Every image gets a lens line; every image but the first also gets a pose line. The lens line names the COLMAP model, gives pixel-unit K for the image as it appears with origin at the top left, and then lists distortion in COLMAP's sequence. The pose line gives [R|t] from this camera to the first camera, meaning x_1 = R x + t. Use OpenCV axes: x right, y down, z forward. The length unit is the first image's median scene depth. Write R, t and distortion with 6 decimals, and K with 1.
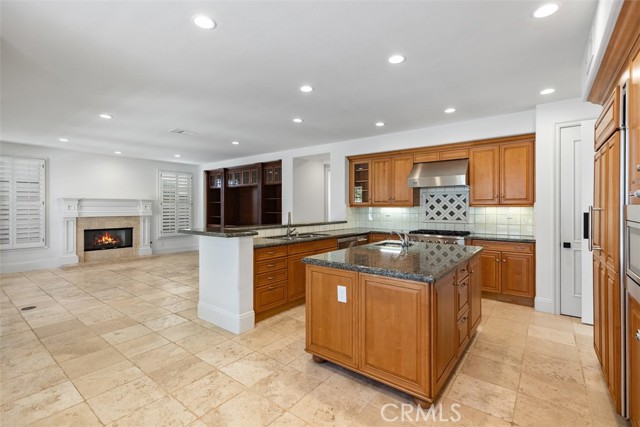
lens RADIAL K [[294.9, 0, 321.6], [0, 294.9, 208.7], [0, 0, 1]] dist [0.000512, -0.000342]
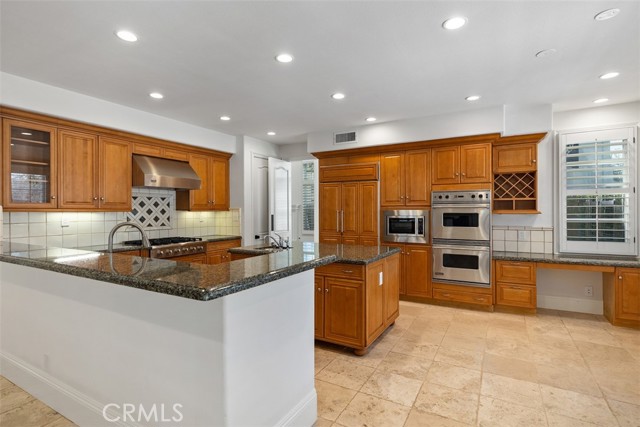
lens RADIAL K [[315.3, 0, 320.0], [0, 315.3, 213.5], [0, 0, 1]] dist [0.001063, 0.000149]
pose [[-0.141941, -0.008557, 0.989838, -1.059088], [0.005142, 0.999943, 0.009382, -0.011734], [-0.989862, 0.006422, -0.141889, 1.225689]]
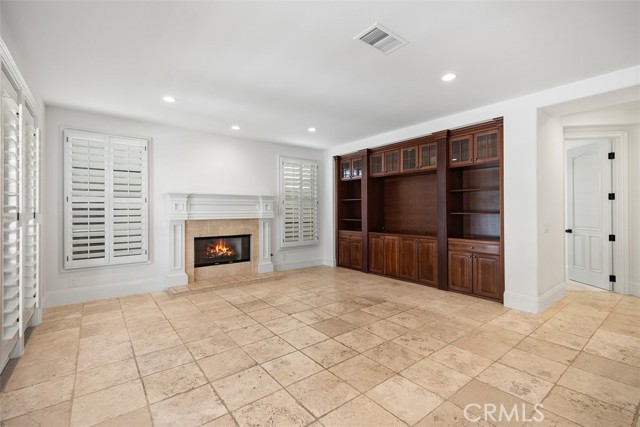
lens RADIAL K [[289.6, 0, 317.6], [0, 289.6, 211.6], [0, 0, 1]] dist [0.002504, 0.000075]
pose [[0.968745, -0.003167, -0.248040, -0.312028], [0.003168, 0.999995, -0.000397, 0.008597], [0.248040, -0.000401, 0.968750, 0.359853]]
